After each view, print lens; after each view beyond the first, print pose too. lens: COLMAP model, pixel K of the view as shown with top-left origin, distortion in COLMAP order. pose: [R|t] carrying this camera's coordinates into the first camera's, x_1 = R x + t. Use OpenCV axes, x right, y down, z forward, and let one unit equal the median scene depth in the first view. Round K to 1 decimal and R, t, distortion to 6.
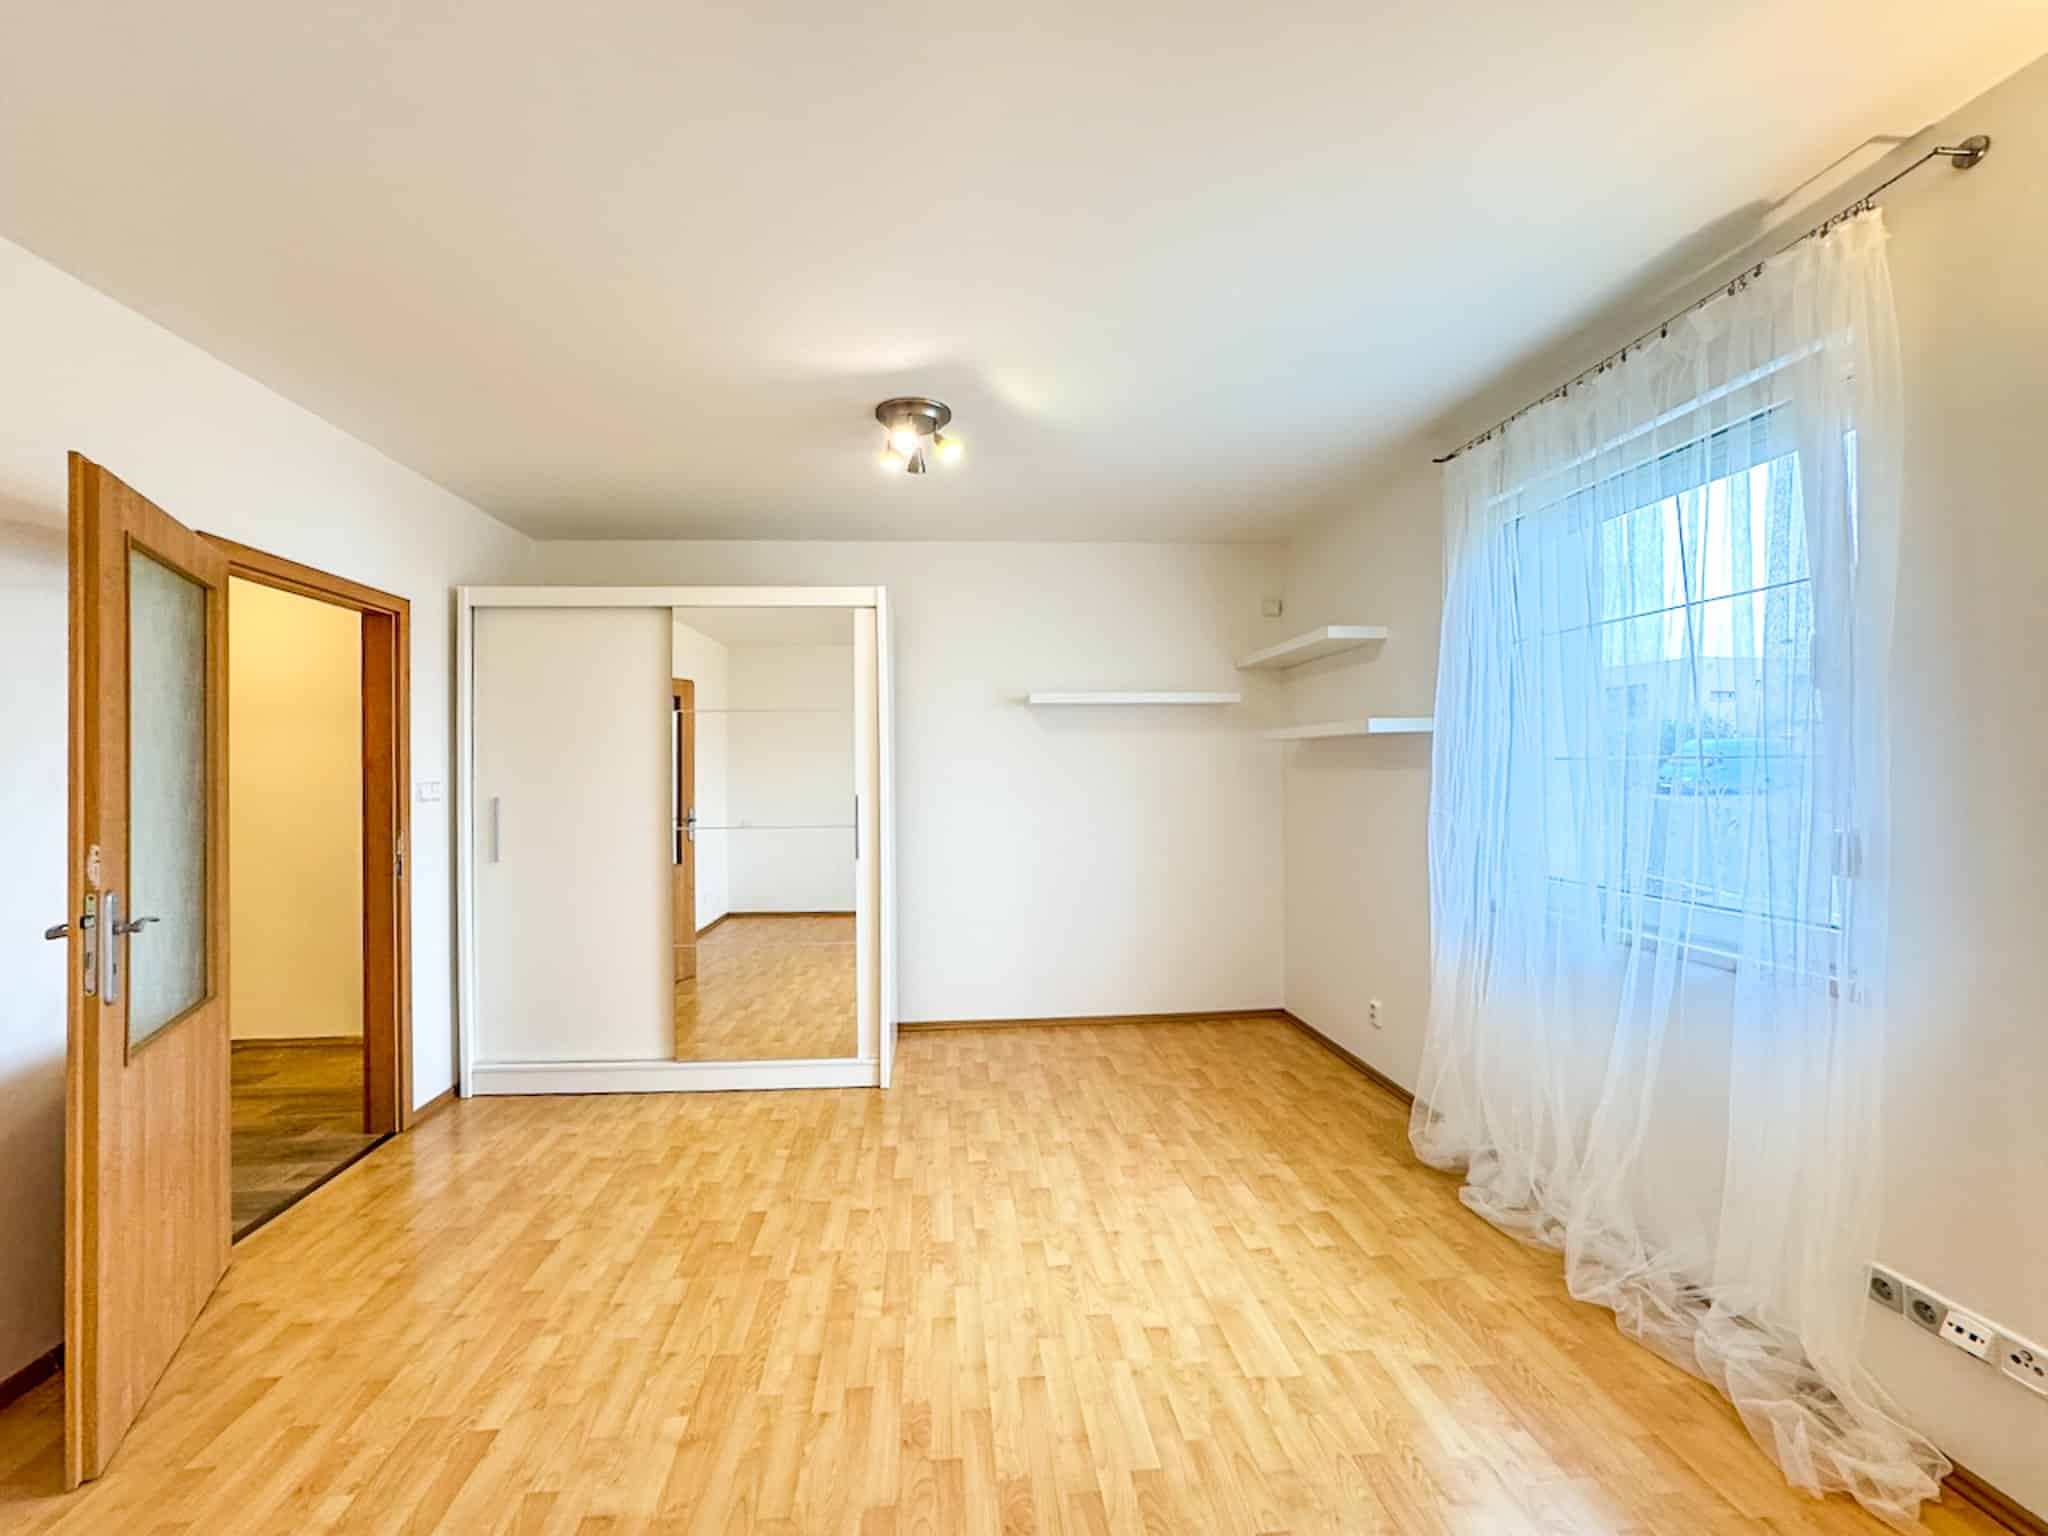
lens RADIAL K [[863.2, 0, 1029.5], [0, 863.2, 766.2], [0, 0, 1]] dist [-0.031733, 0.017636]
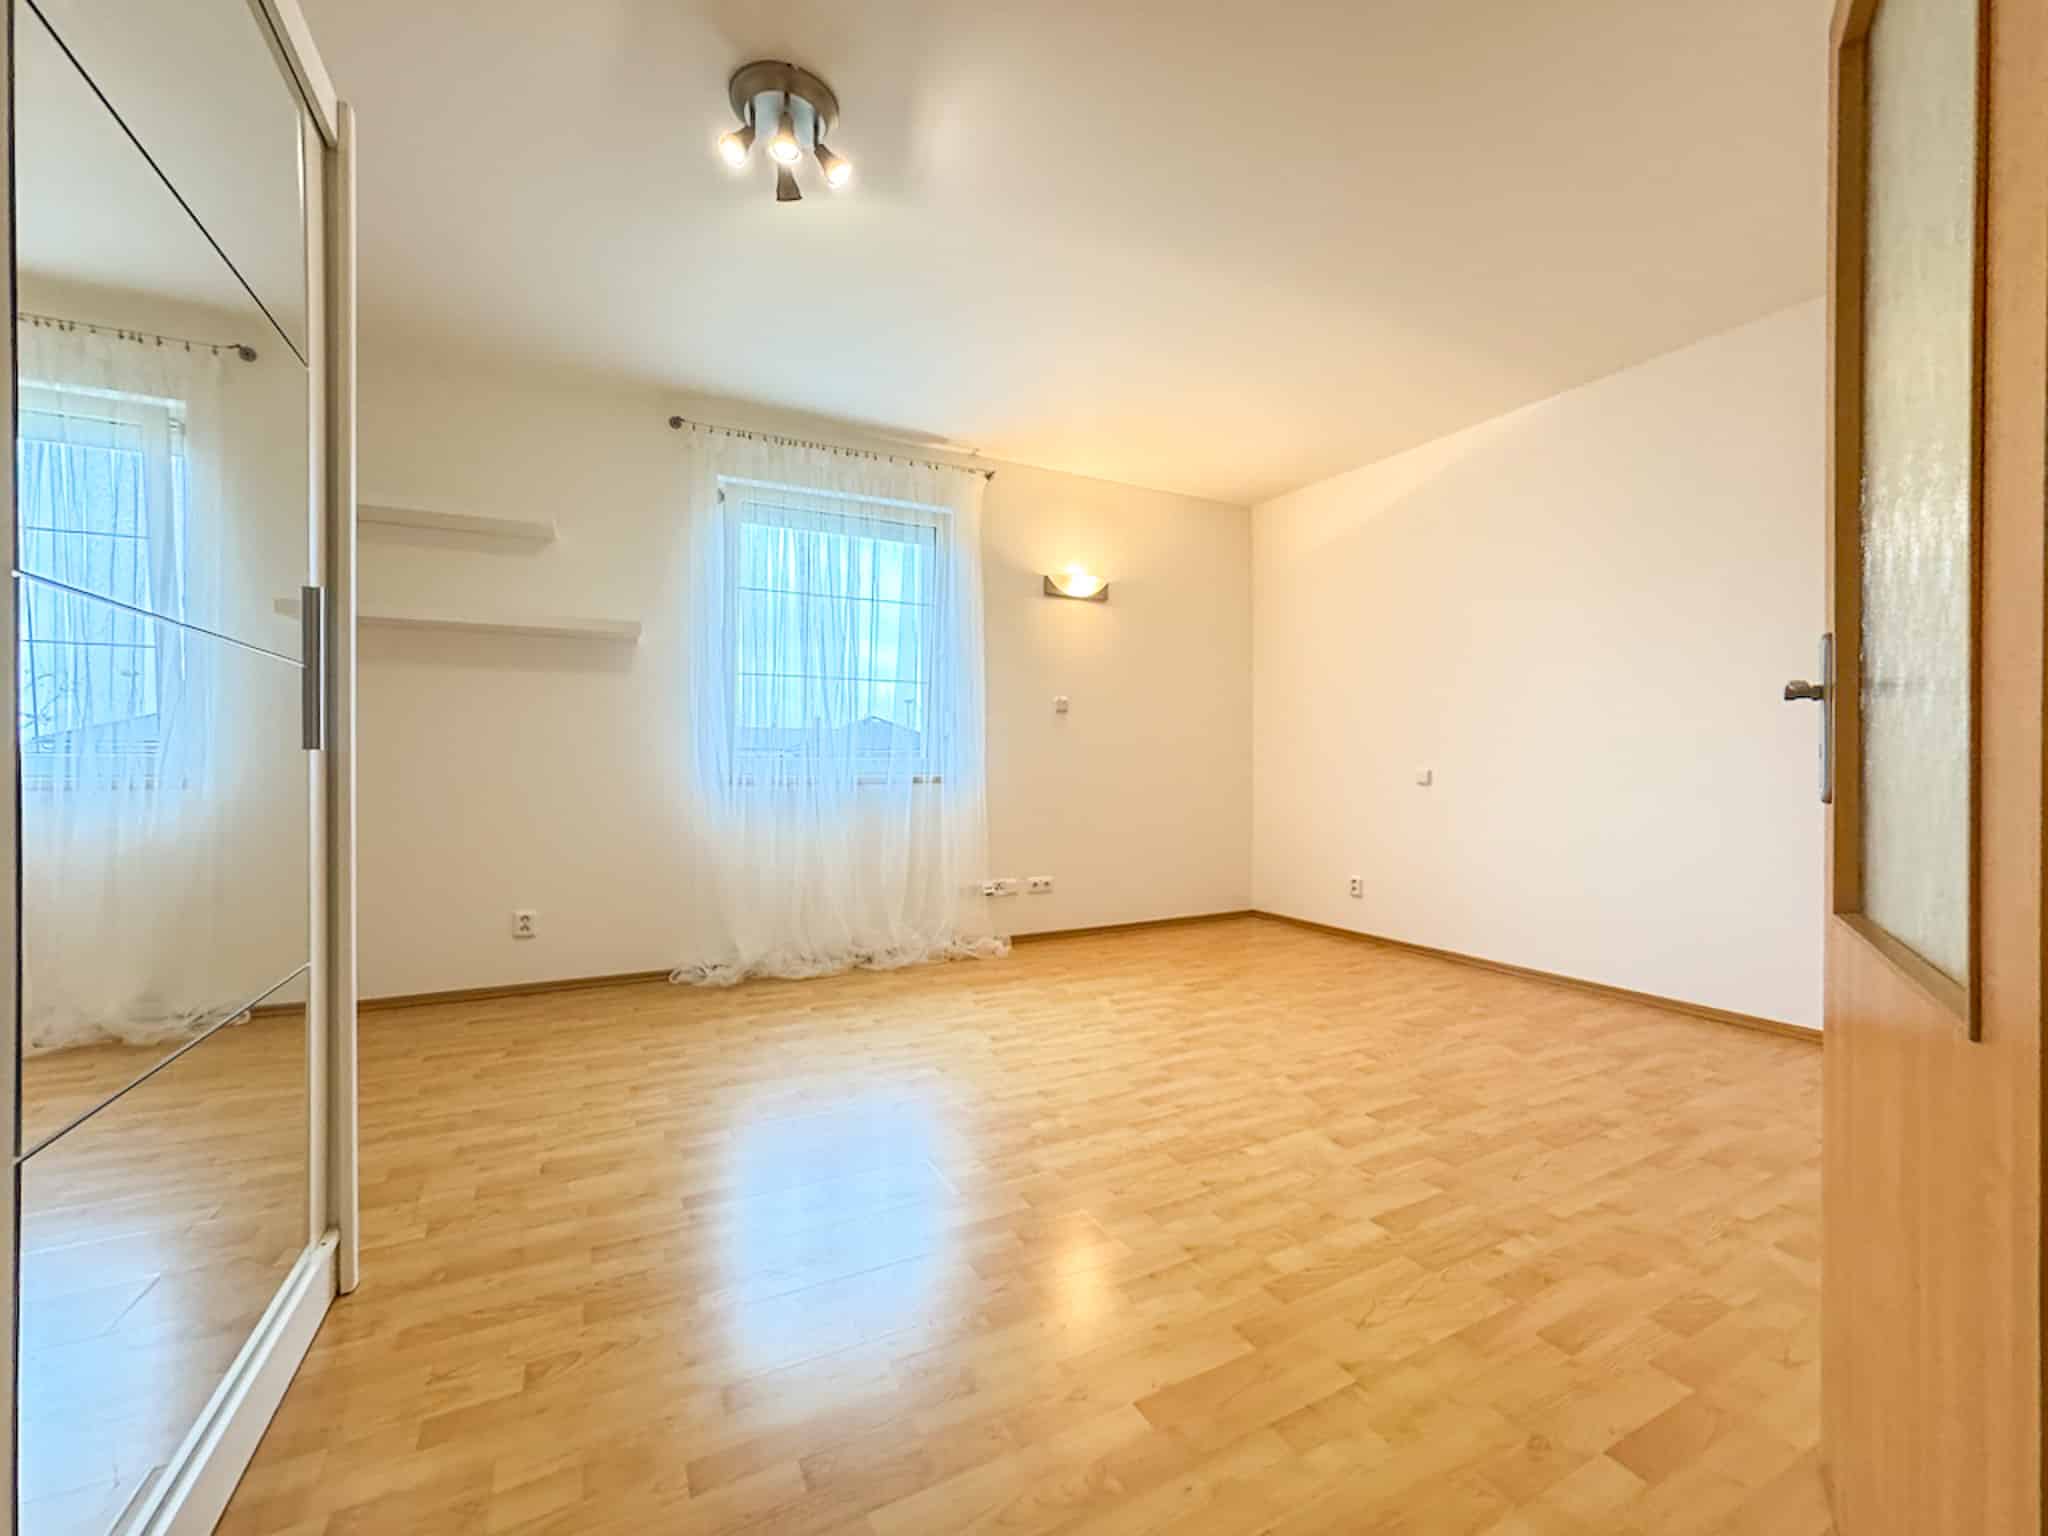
lens RADIAL K [[841.7, 0, 977.8], [0, 841.7, 762.7], [0, 0, 1]] dist [-0.039053, 0.021396]
pose [[-0.336630, 0.010271, 0.941581, -1.149913], [-0.006103, 0.999896, -0.013089, 0.198126], [-0.941617, -0.010153, -0.336532, 1.455755]]
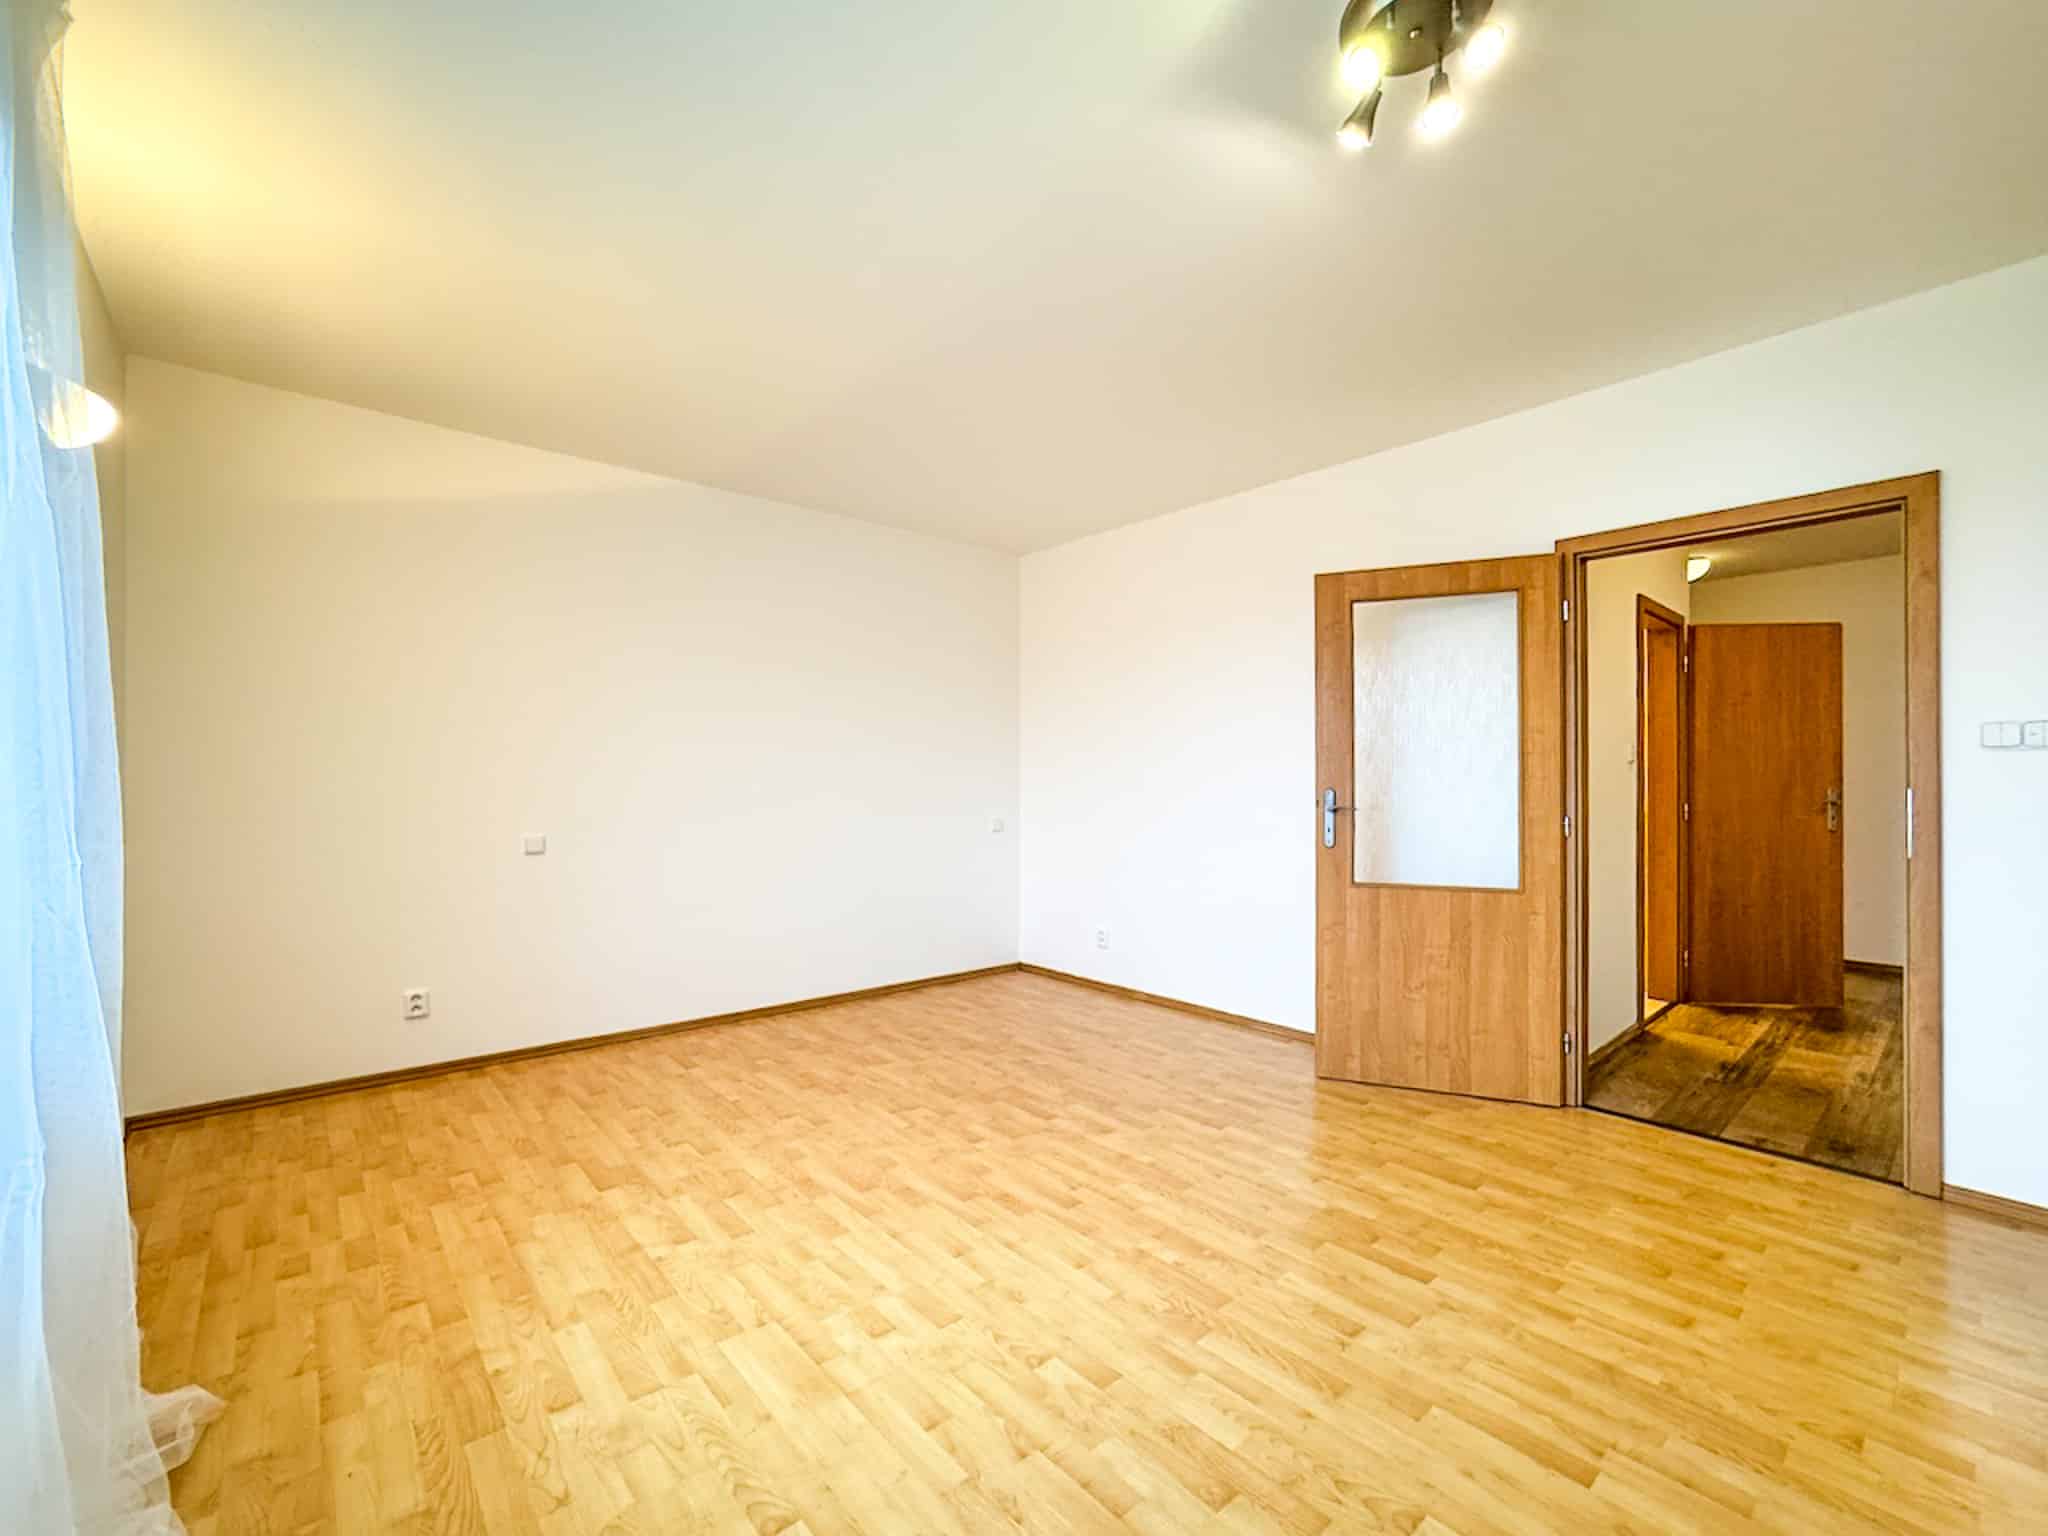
lens RADIAL K [[863.2, 0, 1029.5], [0, 863.2, 766.2], [0, 0, 1]] dist [-0.031733, 0.017636]
pose [[-0.815787, -0.004467, -0.578336, 0.518787], [0.009386, 0.999736, -0.020963, 0.089008], [0.578277, -0.022530, -0.815530, 1.752422]]
